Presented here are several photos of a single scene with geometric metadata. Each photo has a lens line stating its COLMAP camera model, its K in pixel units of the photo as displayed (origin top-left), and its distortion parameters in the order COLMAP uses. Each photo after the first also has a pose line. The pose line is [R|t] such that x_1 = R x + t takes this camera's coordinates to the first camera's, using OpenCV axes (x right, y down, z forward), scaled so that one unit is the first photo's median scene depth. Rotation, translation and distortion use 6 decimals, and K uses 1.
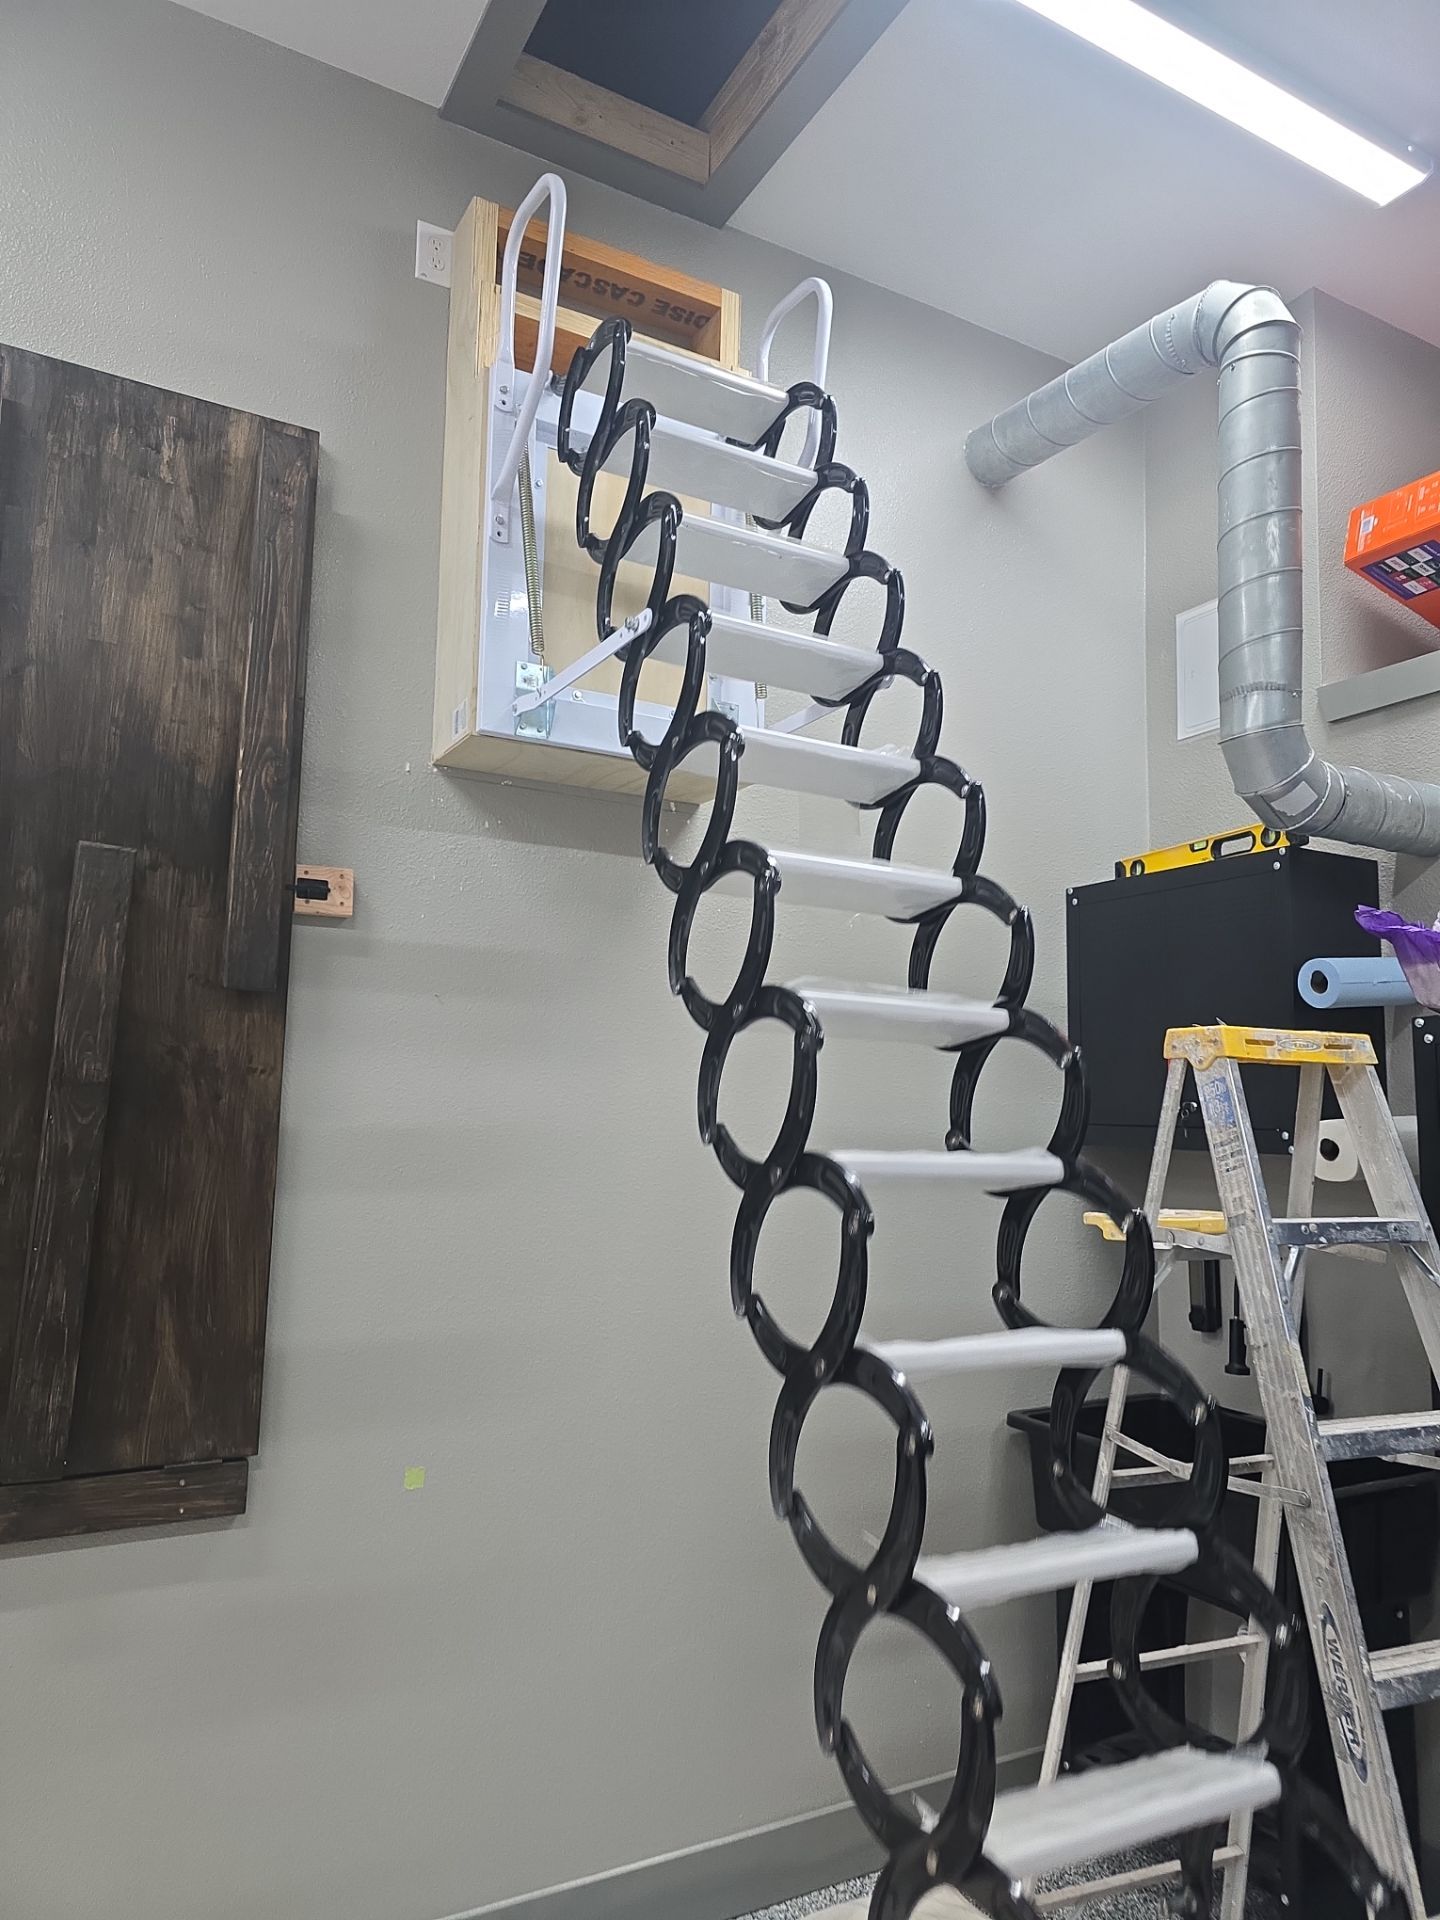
lens RADIAL K [[1287.0, 0, 724.7], [0, 1287.0, 966.5], [0, 0, 1]] dist [0.033204, -0.031425]
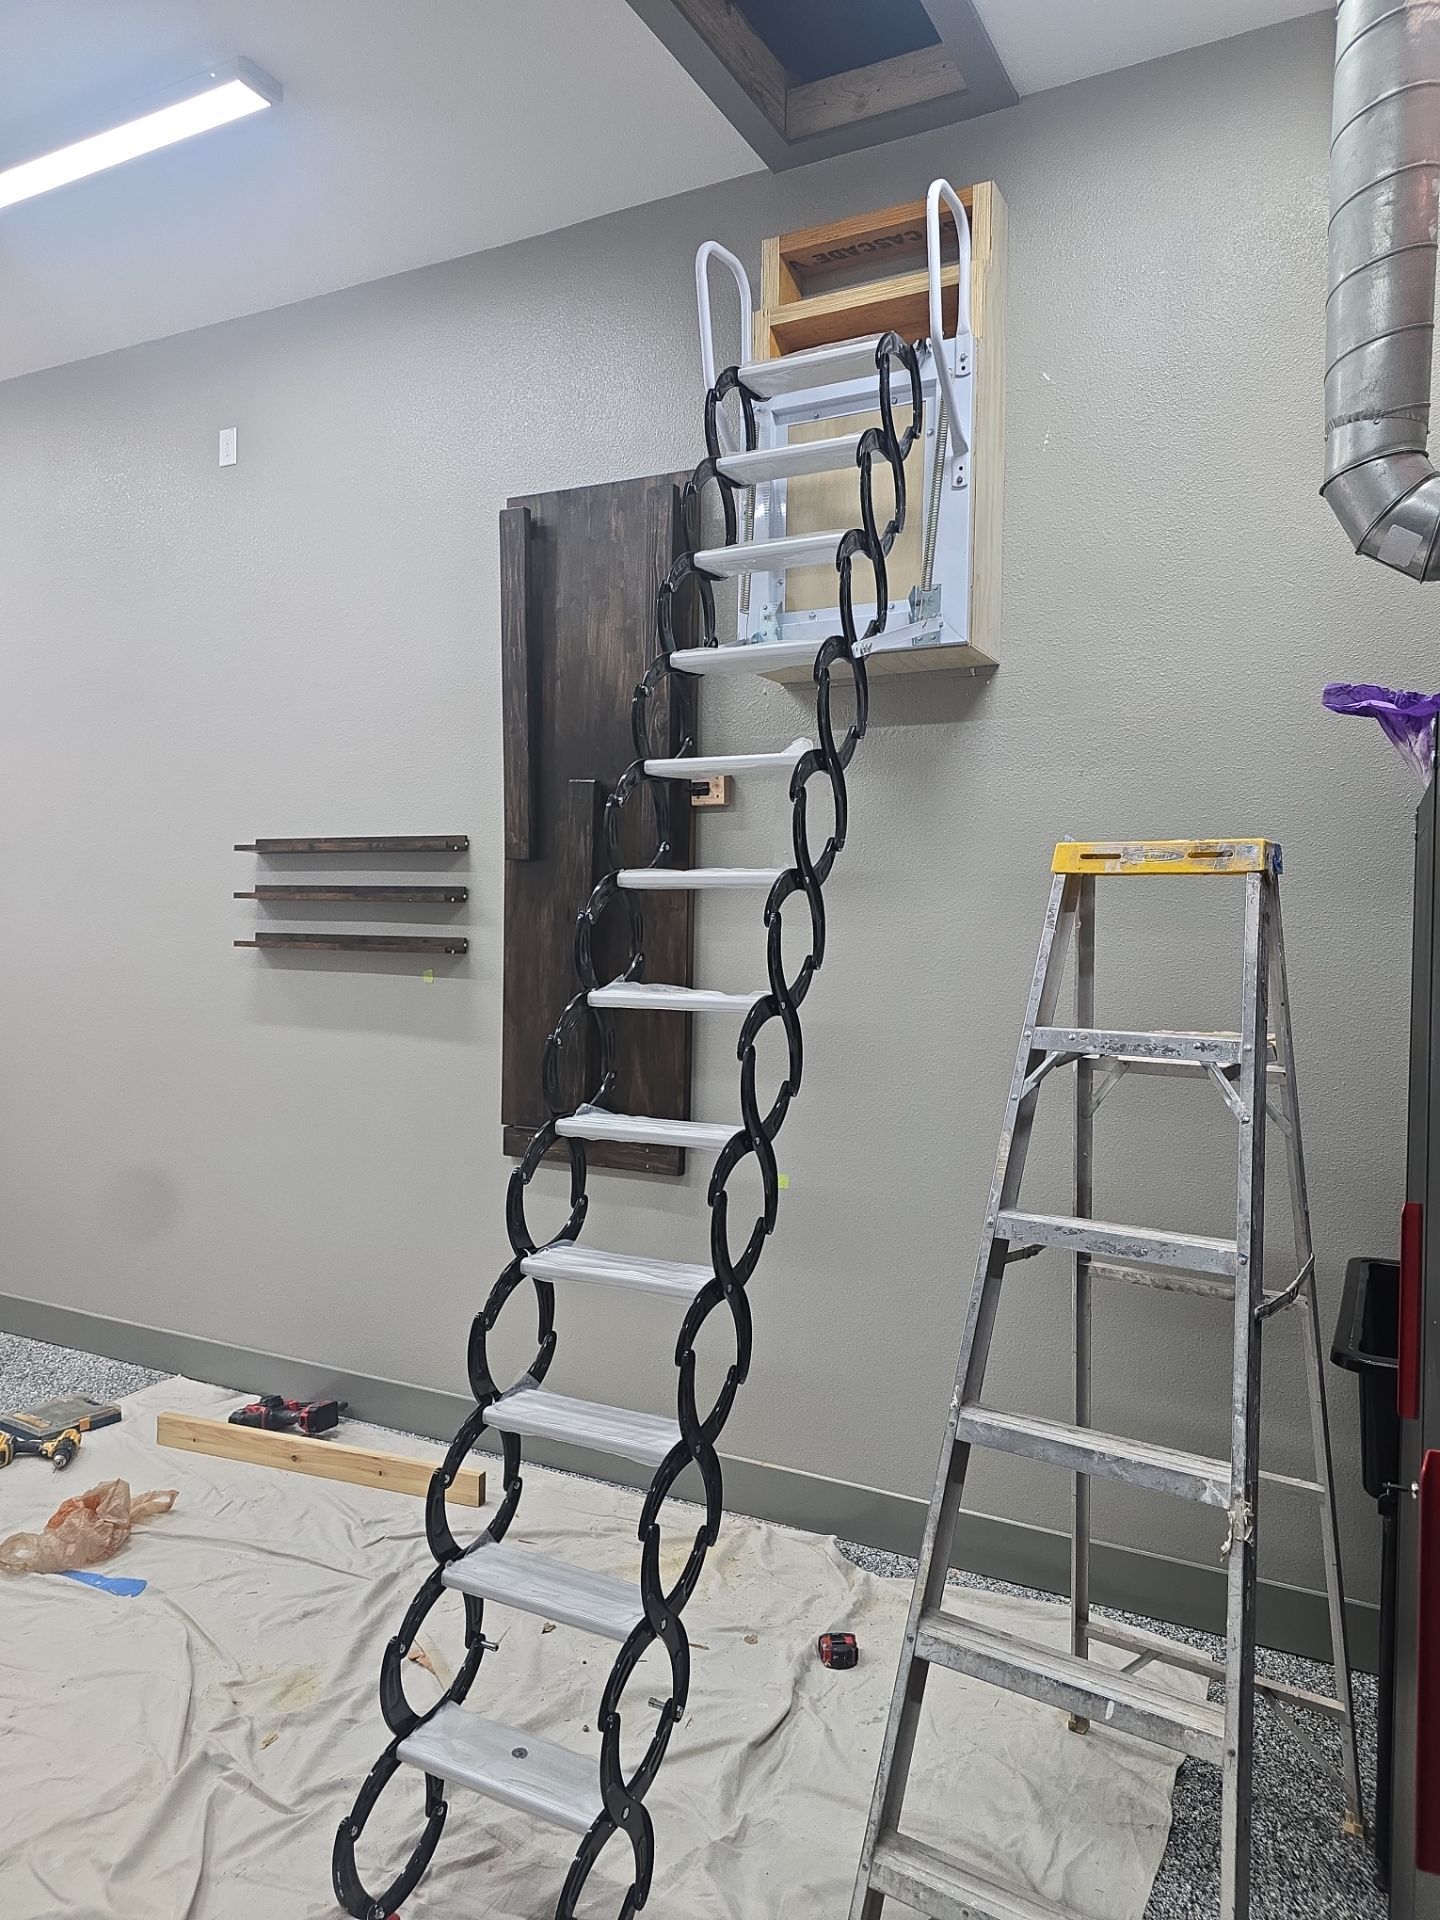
lens RADIAL K [[1287.0, 0, 724.9], [0, 1287.0, 974.3], [0, 0, 1]] dist [0.033204, -0.031425]
pose [[0.542252, 0.018903, -0.840003, 1.006798], [0.087433, 0.993050, 0.078789, 0.042355], [0.835654, -0.116168, 0.536830, 0.196939]]
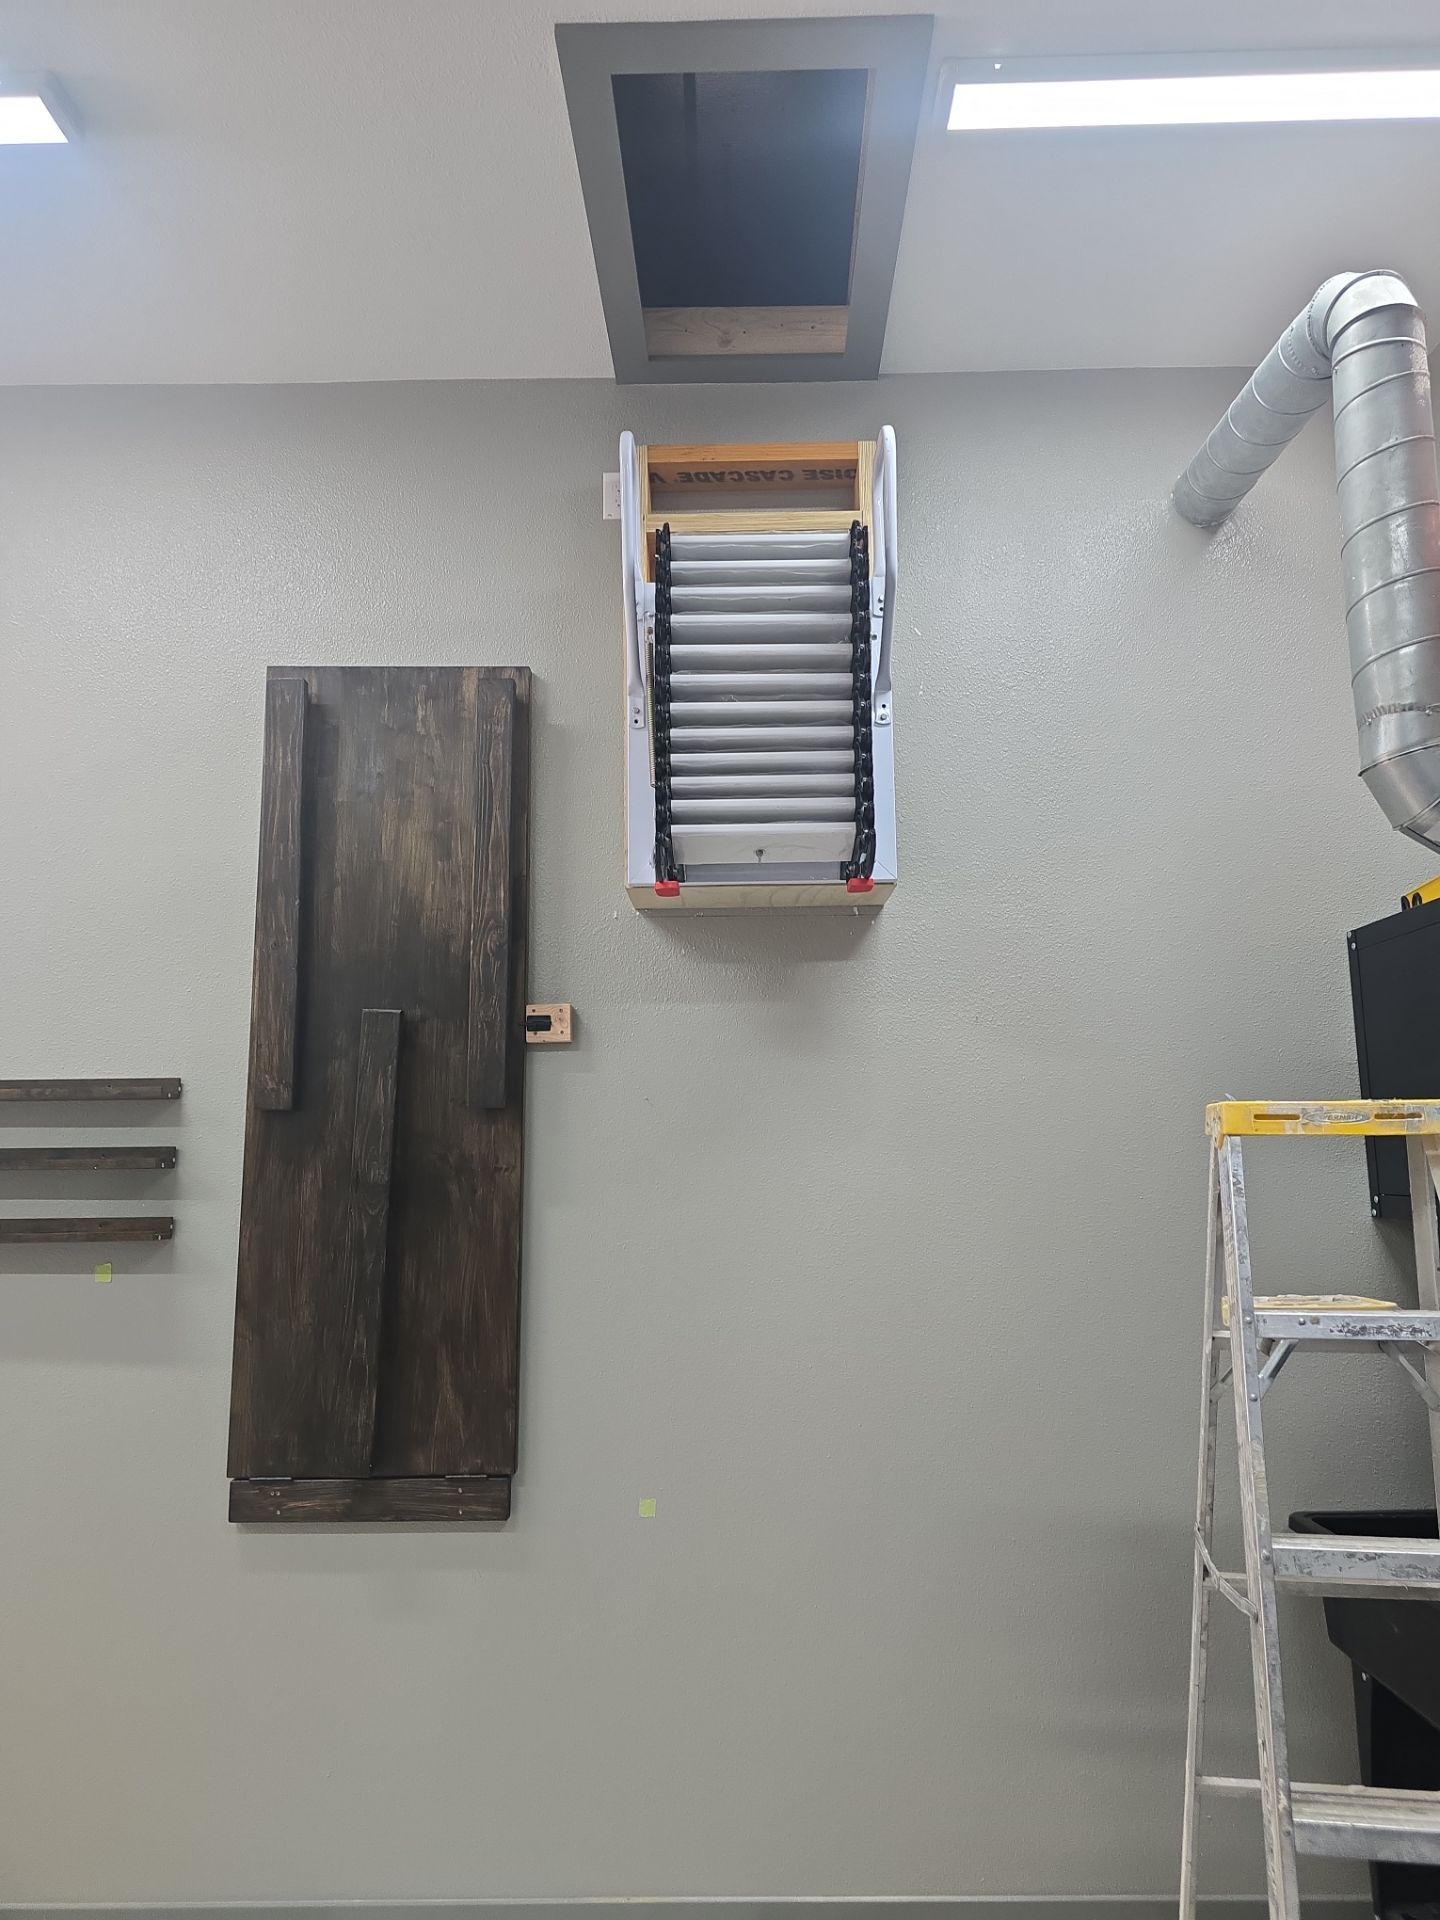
lens RADIAL K [[1287.0, 0, 733.5], [0, 1287.0, 962.6], [0, 0, 1]] dist [0.033204, -0.031425]
pose [[0.864379, -0.104555, -0.491851, 0.494630], [0.082645, 0.994382, -0.066140, -0.020758], [0.496003, 0.016521, 0.868163, -0.004629]]
